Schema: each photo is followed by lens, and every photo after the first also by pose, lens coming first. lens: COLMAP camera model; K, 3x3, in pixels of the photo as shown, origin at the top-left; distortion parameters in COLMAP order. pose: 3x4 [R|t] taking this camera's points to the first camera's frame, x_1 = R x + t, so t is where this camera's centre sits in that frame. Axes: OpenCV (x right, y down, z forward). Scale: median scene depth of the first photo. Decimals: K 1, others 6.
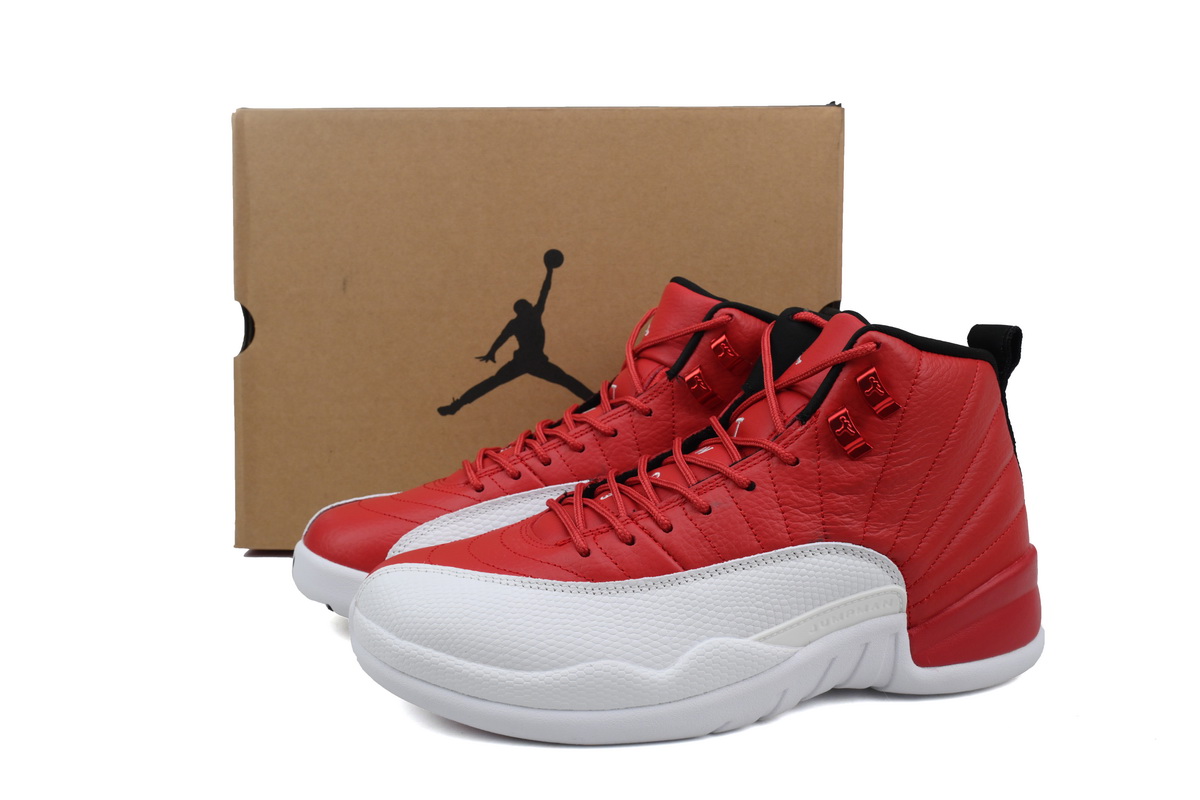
lens RADIAL K [[1040.1, 0, 600.6], [0, 1040.1, 410.2], [0, 0, 1]] dist [0.003414, 0.006271]
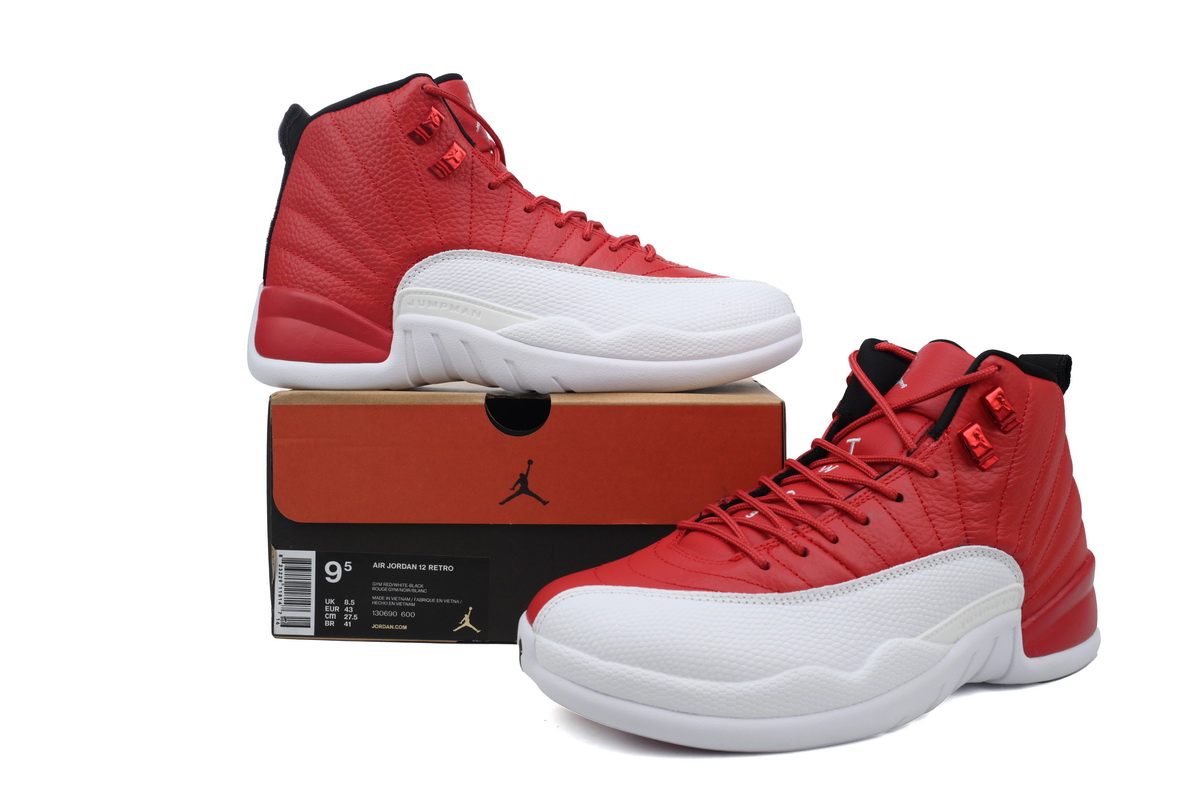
lens RADIAL K [[1040.1, 0, 598.3], [0, 1040.1, 389.9], [0, 0, 1]] dist [0.003414, 0.006271]
pose [[0.971736, -0.007231, 0.235958, -0.423334], [0.023988, 0.997382, -0.068224, 0.027514], [-0.234847, 0.071956, 0.969365, 0.010190]]
